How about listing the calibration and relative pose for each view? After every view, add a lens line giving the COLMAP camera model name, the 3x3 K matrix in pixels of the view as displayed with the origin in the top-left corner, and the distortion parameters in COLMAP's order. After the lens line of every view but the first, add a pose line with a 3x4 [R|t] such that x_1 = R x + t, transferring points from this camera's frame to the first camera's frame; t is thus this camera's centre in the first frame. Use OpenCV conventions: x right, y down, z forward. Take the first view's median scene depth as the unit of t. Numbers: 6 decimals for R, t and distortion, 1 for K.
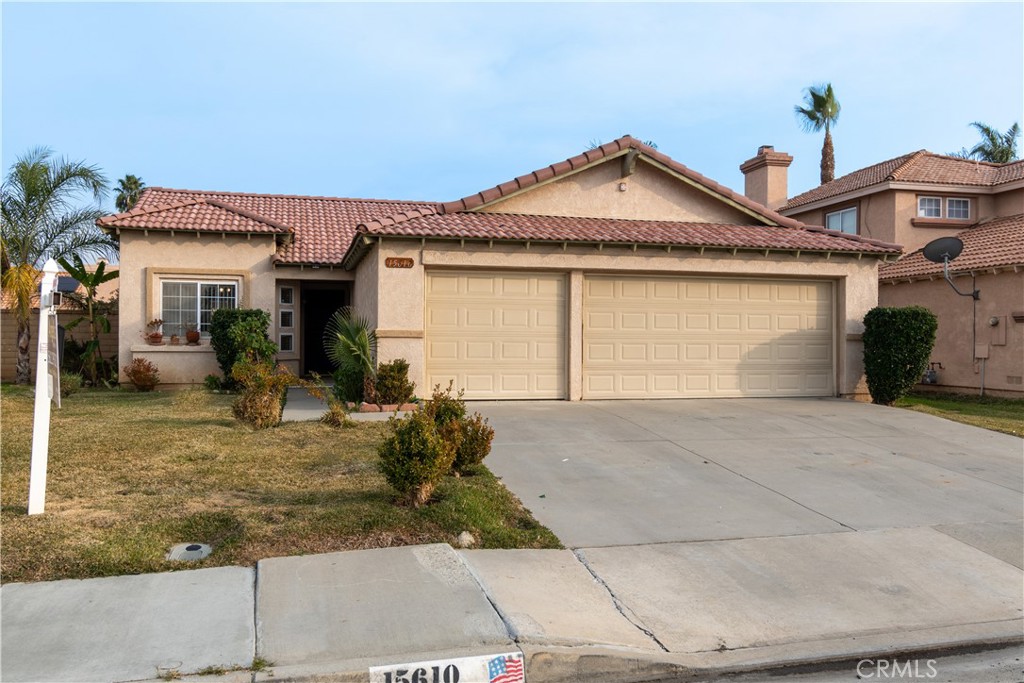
lens RADIAL K [[834.5, 0, 510.2], [0, 834.5, 345.7], [0, 0, 1]] dist [-0.000898, -0.005635]
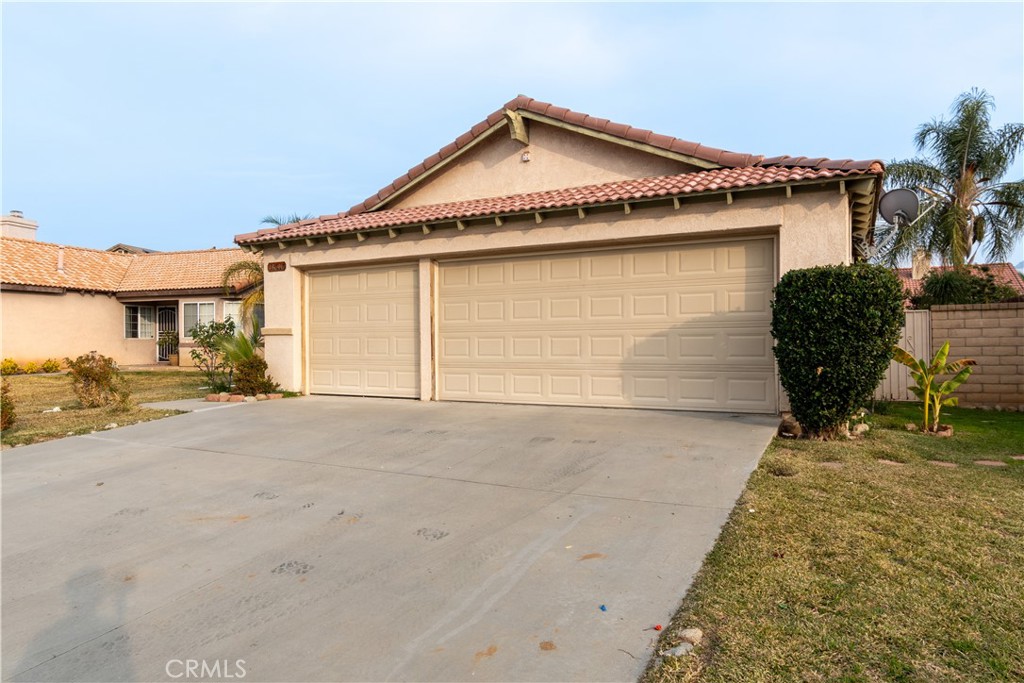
lens RADIAL K [[649.3, 0, 510.8], [0, 649.3, 338.3], [0, 0, 1]] dist [0.000252, 0.000871]
pose [[0.743075, -0.015232, -0.669035, 0.585483], [0.006044, 0.999853, -0.016052, 0.009015], [0.669181, 0.007884, 0.743058, 0.502355]]
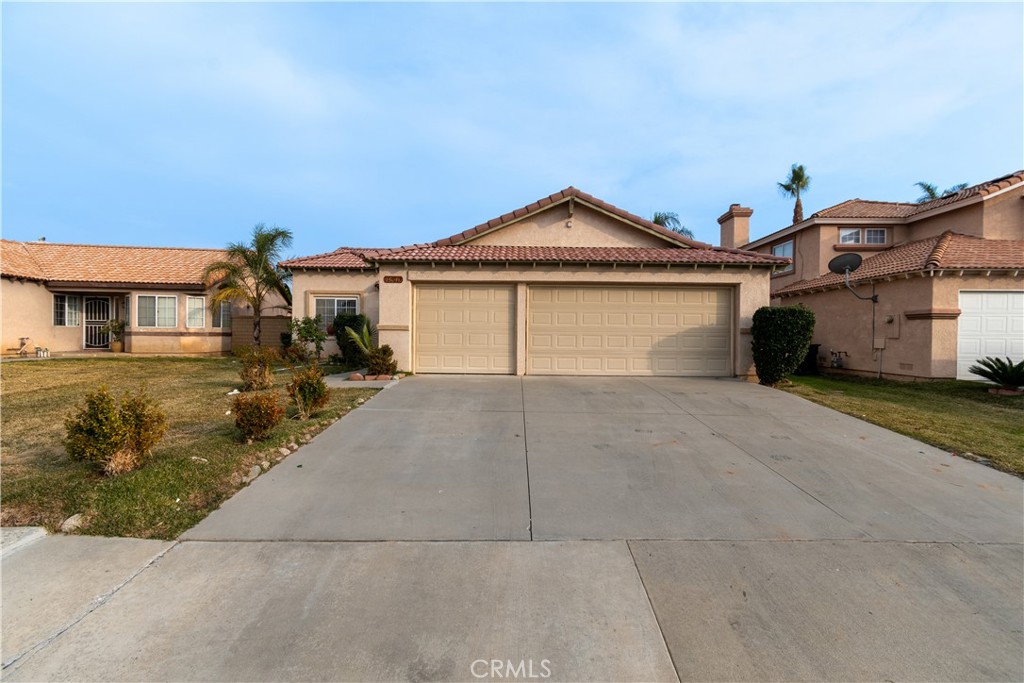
lens RADIAL K [[447.2, 0, 514.5], [0, 447.2, 340.8], [0, 0, 1]] dist [0.002184, -0.000772]
pose [[0.968789, 0.006725, -0.247797, 0.239713], [-0.005738, 0.999972, 0.004703, 0.003757], [0.247821, -0.003134, 0.968801, 0.250251]]
